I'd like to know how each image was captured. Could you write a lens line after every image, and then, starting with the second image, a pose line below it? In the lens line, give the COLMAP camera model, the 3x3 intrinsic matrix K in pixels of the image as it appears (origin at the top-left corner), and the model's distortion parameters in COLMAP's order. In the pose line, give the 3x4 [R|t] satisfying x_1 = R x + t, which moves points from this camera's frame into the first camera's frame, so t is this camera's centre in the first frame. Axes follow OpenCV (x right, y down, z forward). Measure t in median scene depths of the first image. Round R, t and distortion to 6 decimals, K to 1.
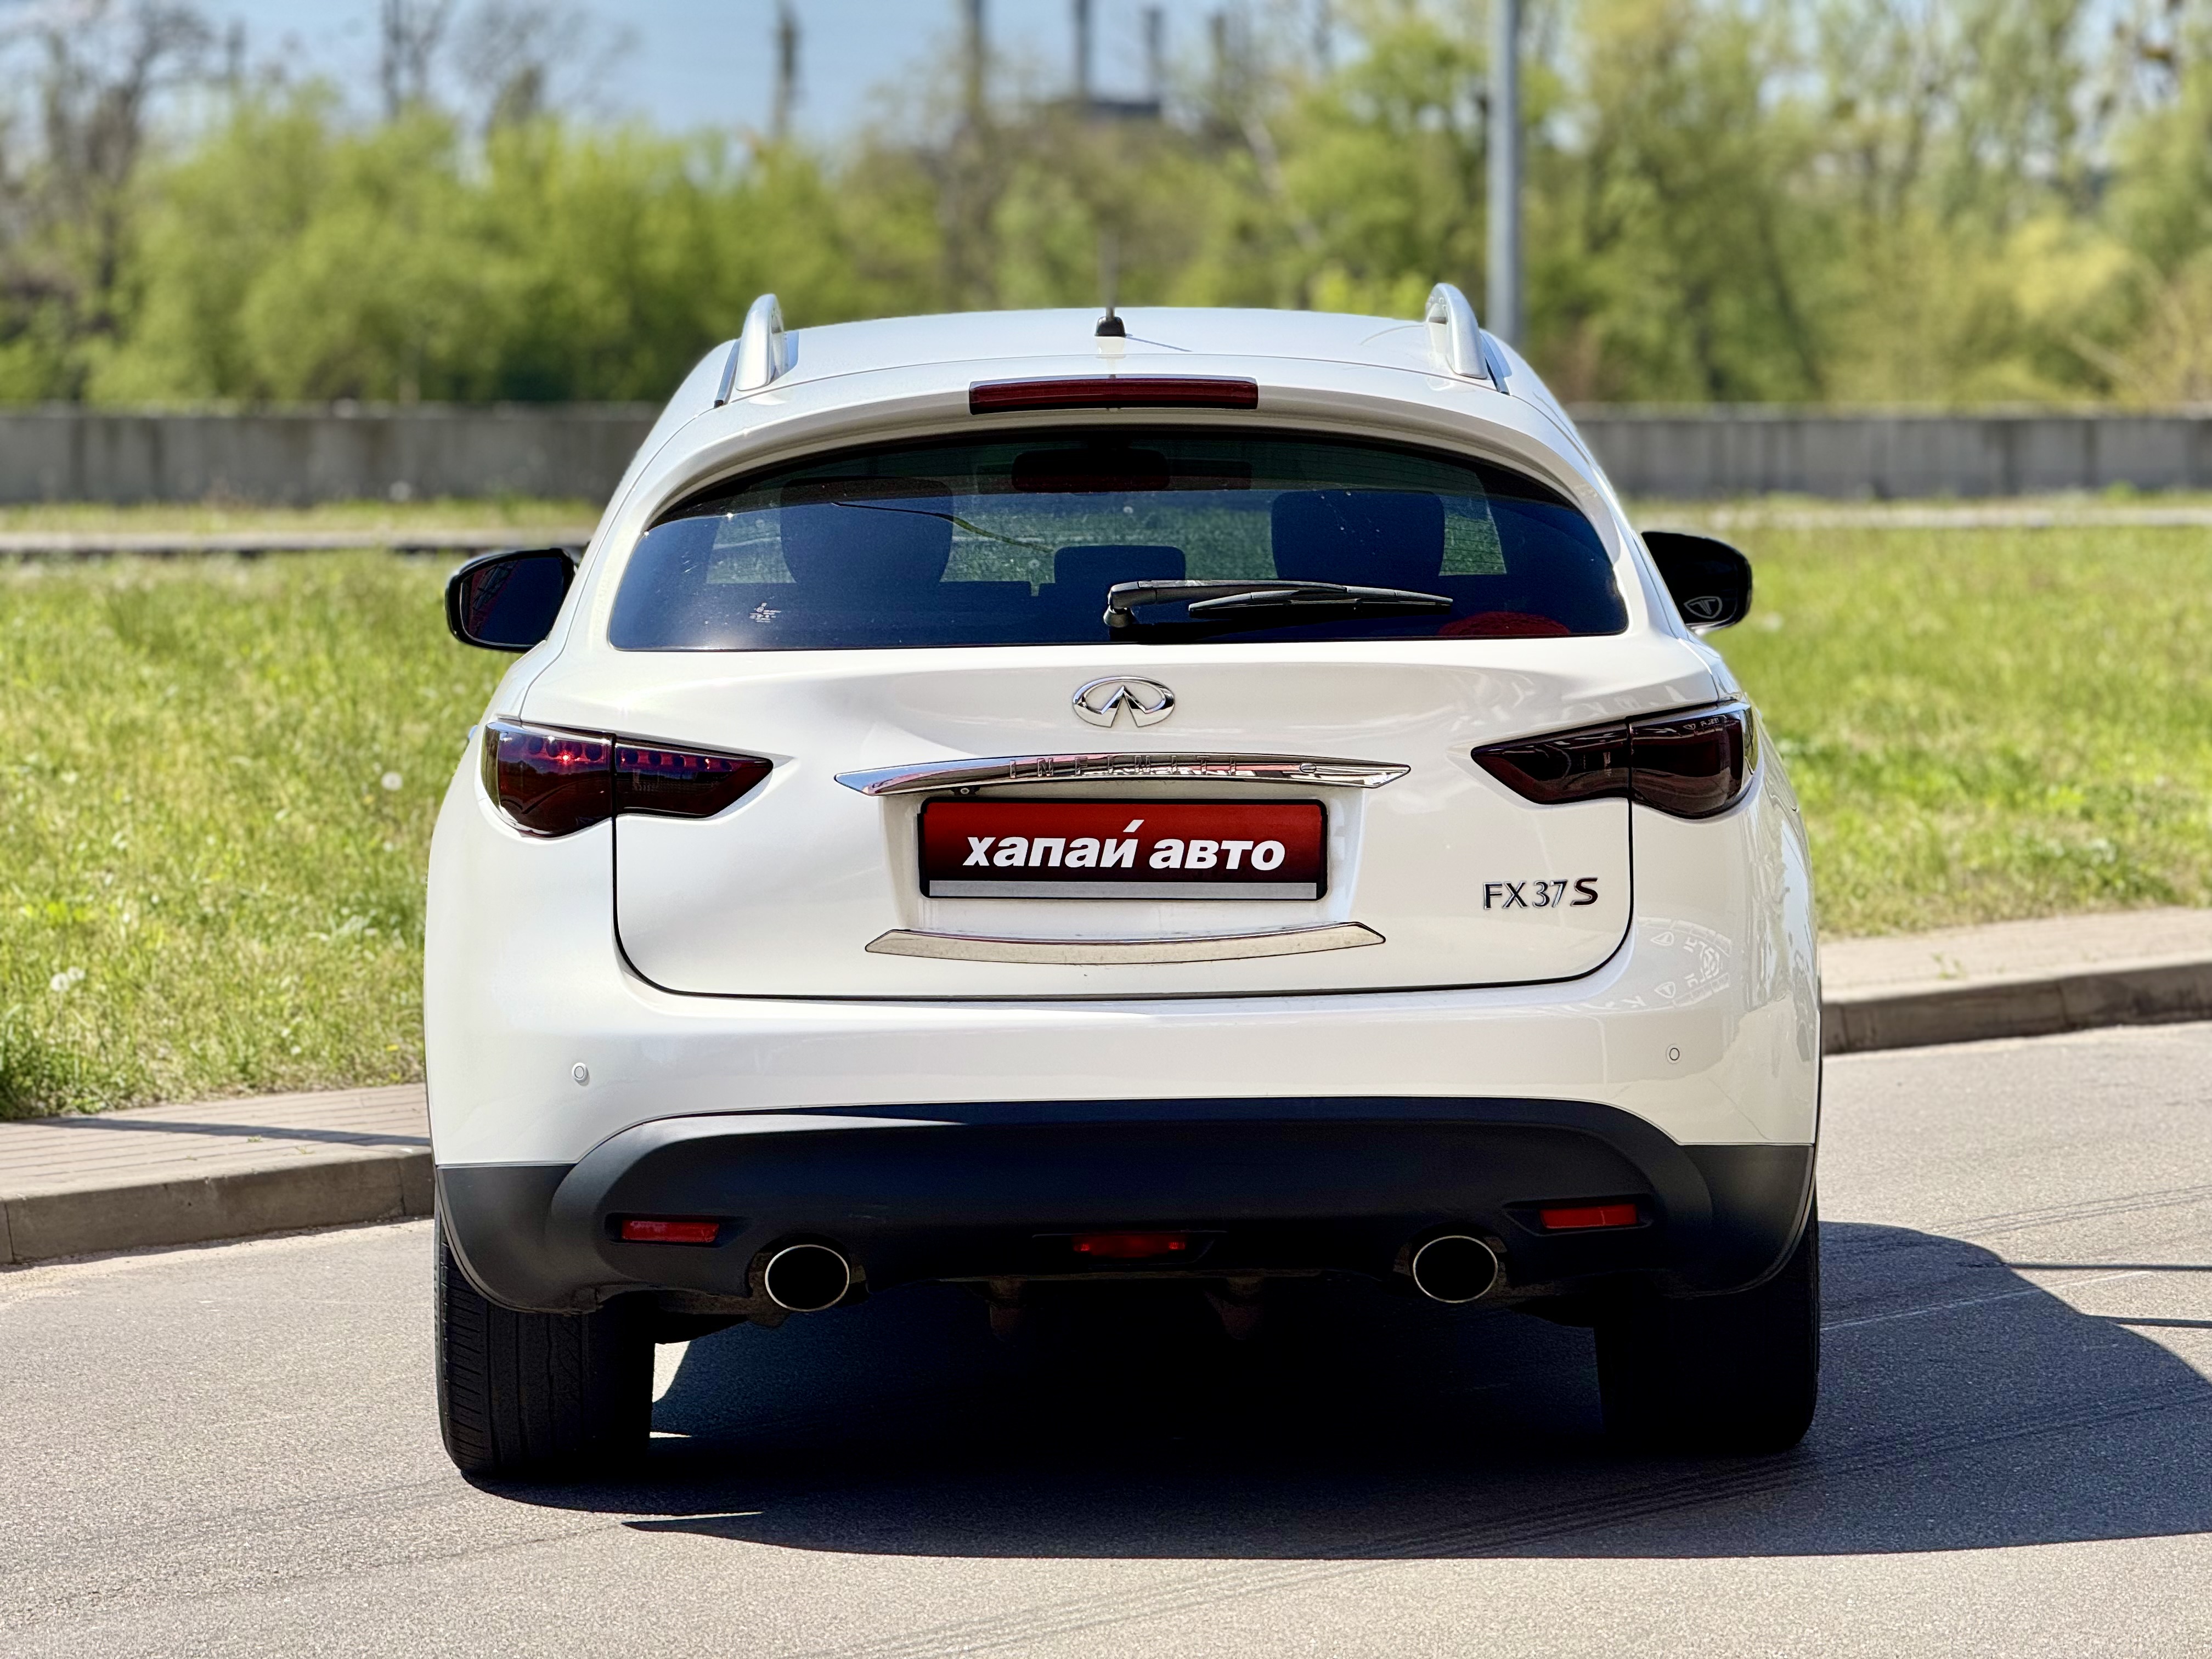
lens RADIAL K [[7933.4, 0, 1106.0], [0, 7933.4, 829.5], [0, 0, 1]] dist [0.238619, 3.249958]
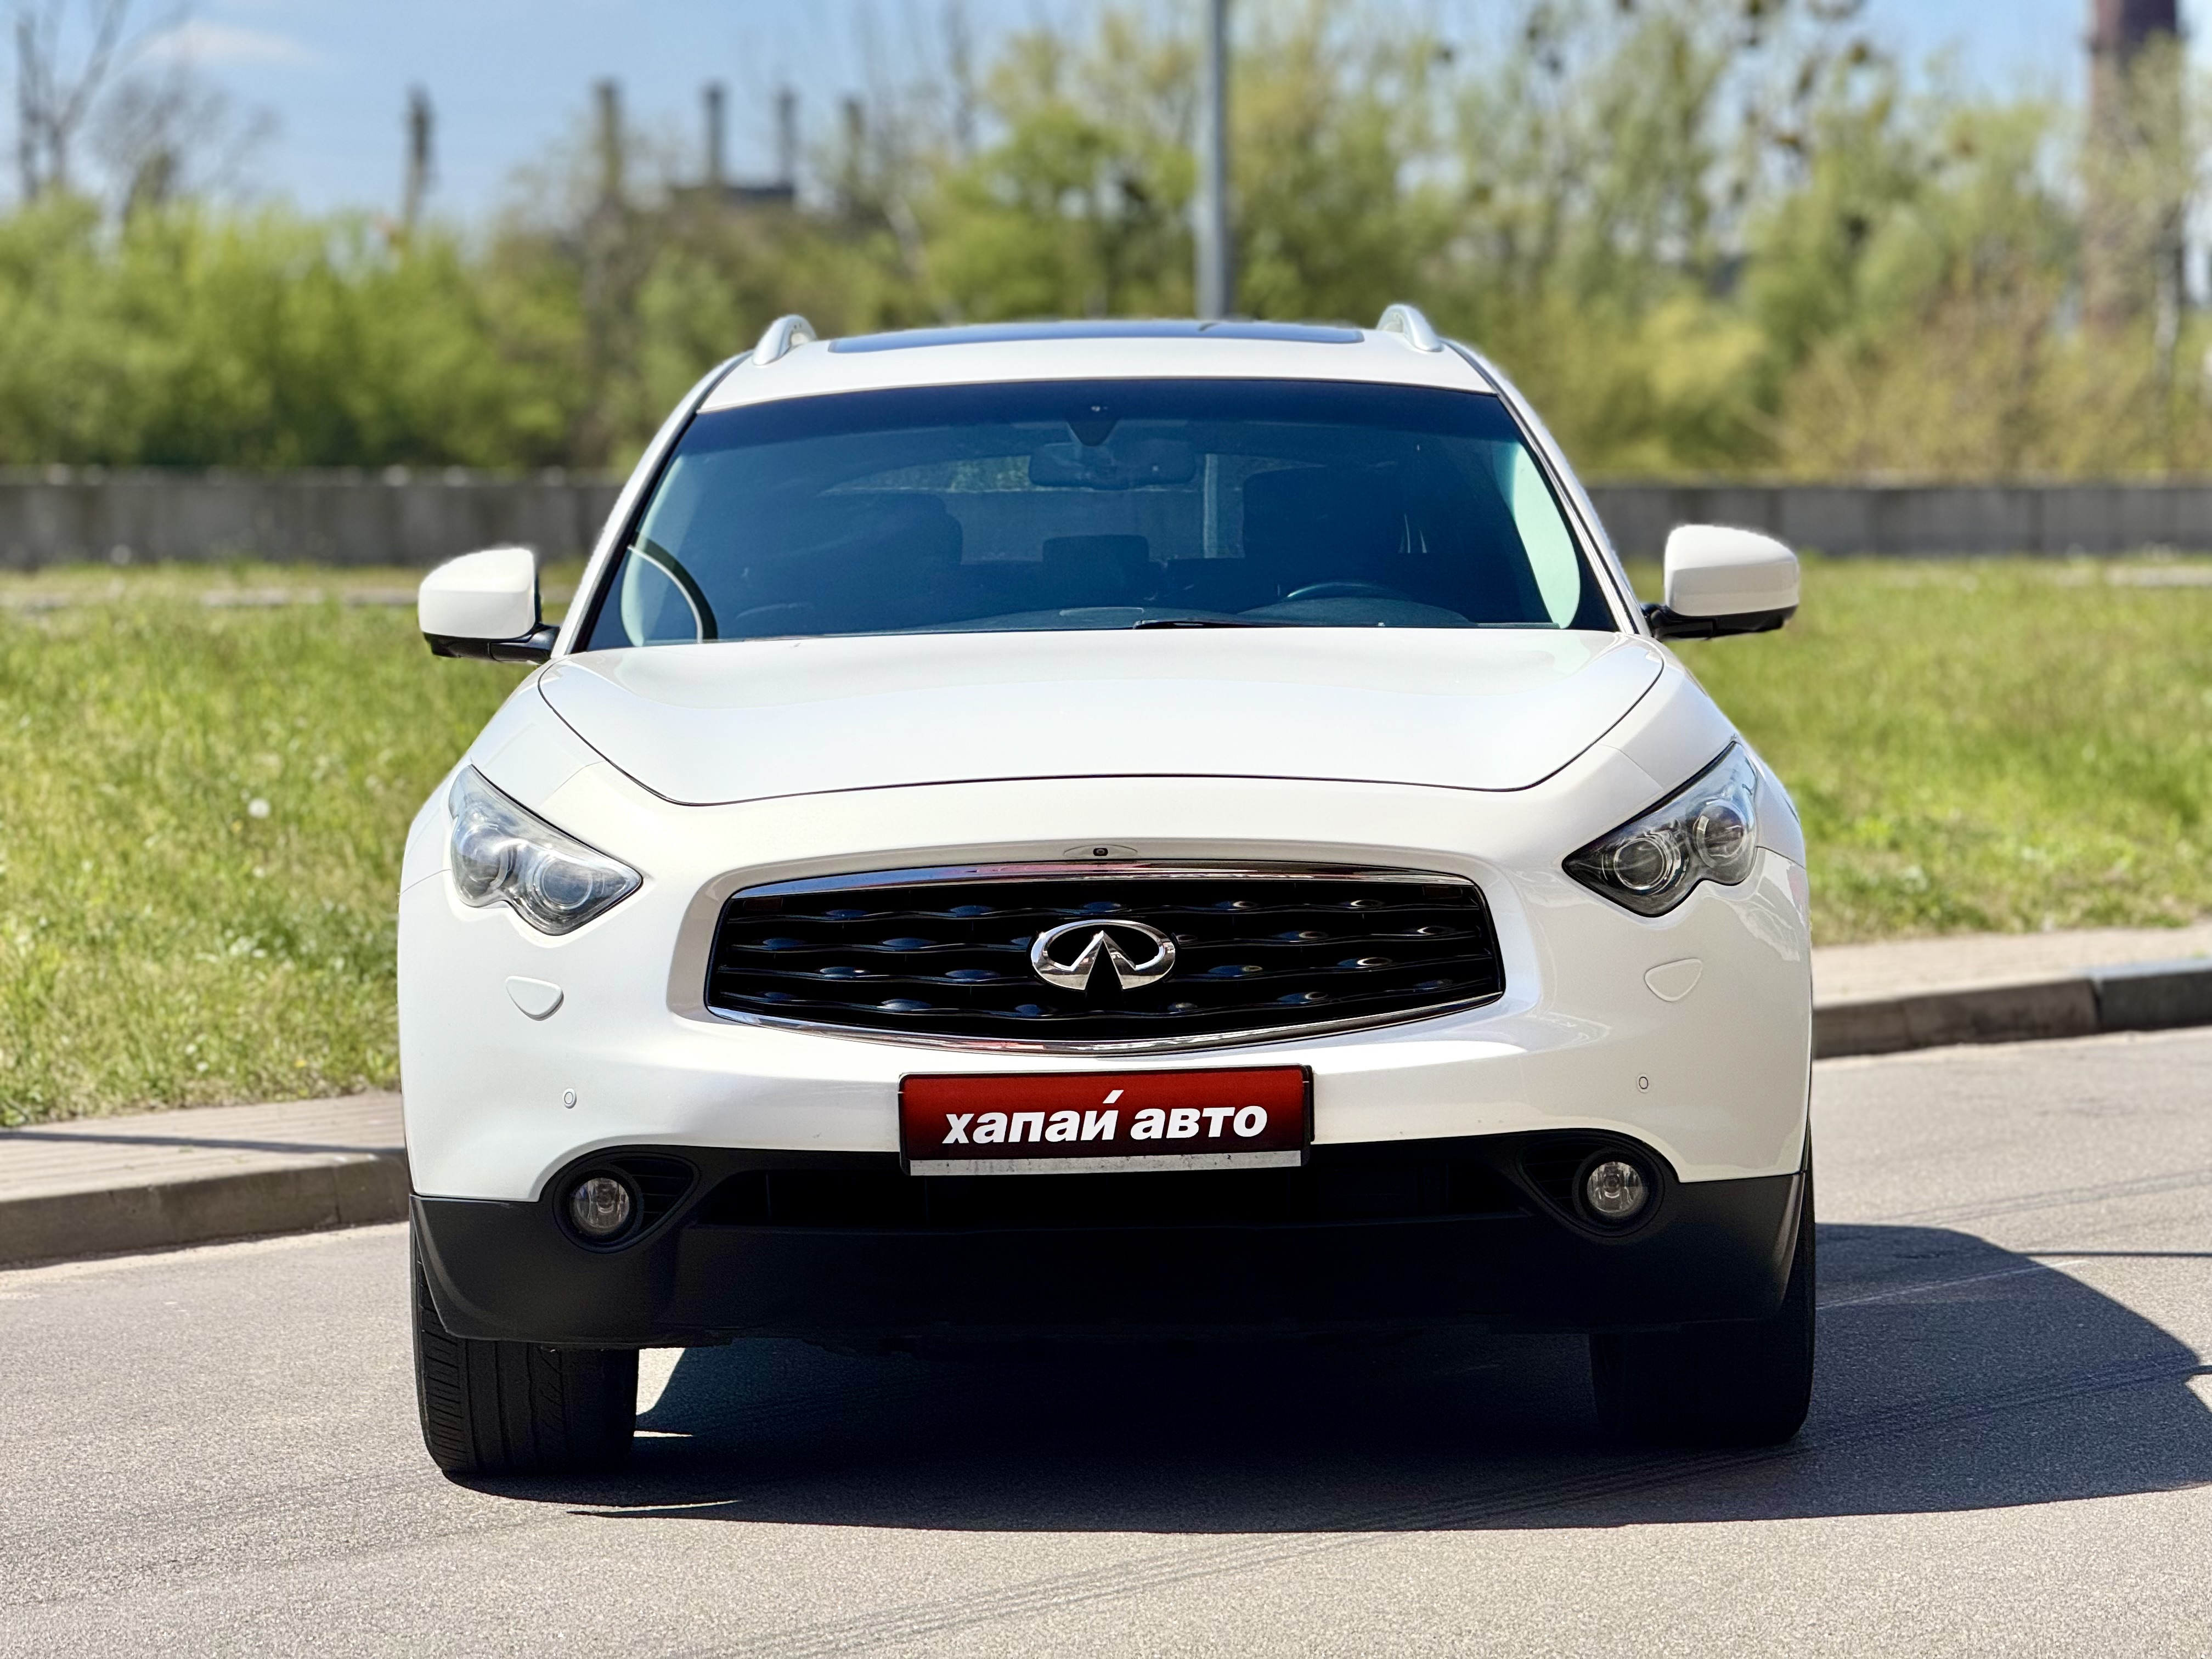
lens RADIAL K [[7933.4, 0, 1106.0], [0, 7933.4, 829.5], [0, 0, 1]] dist [0.238619, 3.249958]
pose [[0.998847, -0.004845, 0.047756, -0.031737], [0.005375, 0.999925, -0.010992, 0.008373], [-0.047700, 0.011236, 0.998799, -0.006450]]
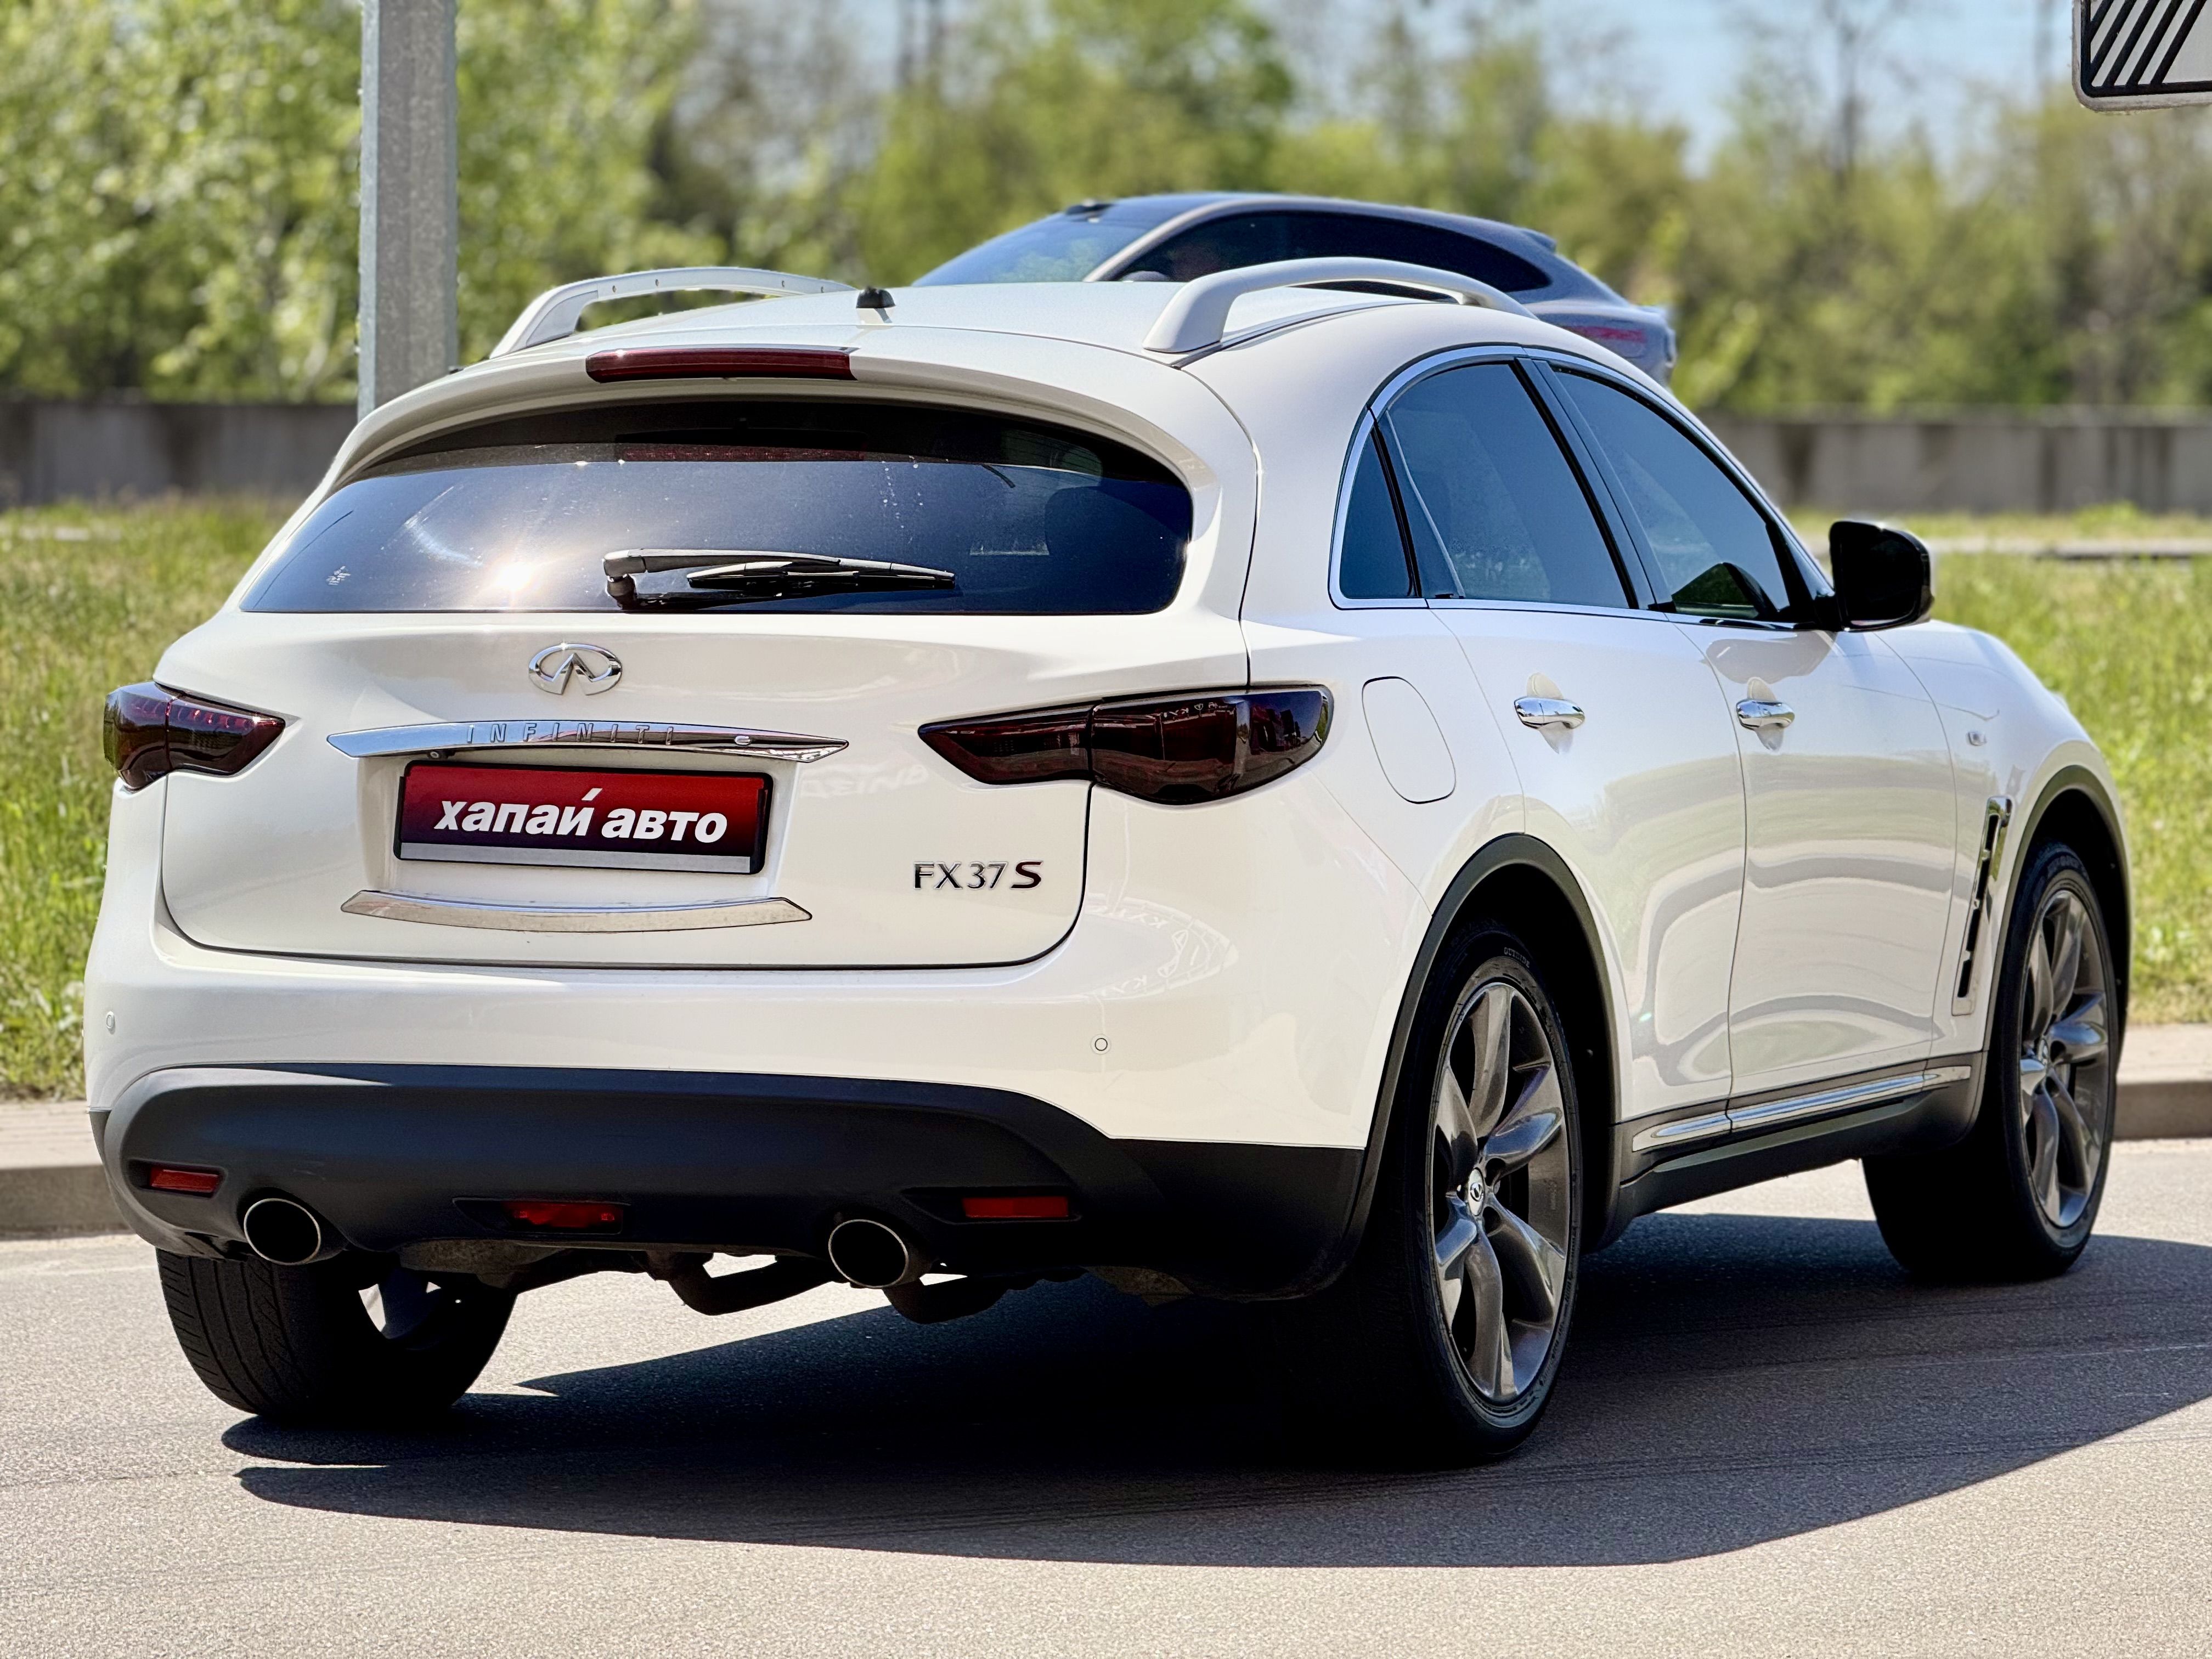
lens RADIAL K [[7933.4, 0, 1106.0], [0, 7933.4, 829.5], [0, 0, 1]] dist [0.238619, 3.249958]
pose [[0.921153, 0.029134, -0.388108, 0.346955], [-0.030417, 0.999533, 0.002837, -0.000638], [0.388010, 0.009192, 0.921609, 0.081416]]
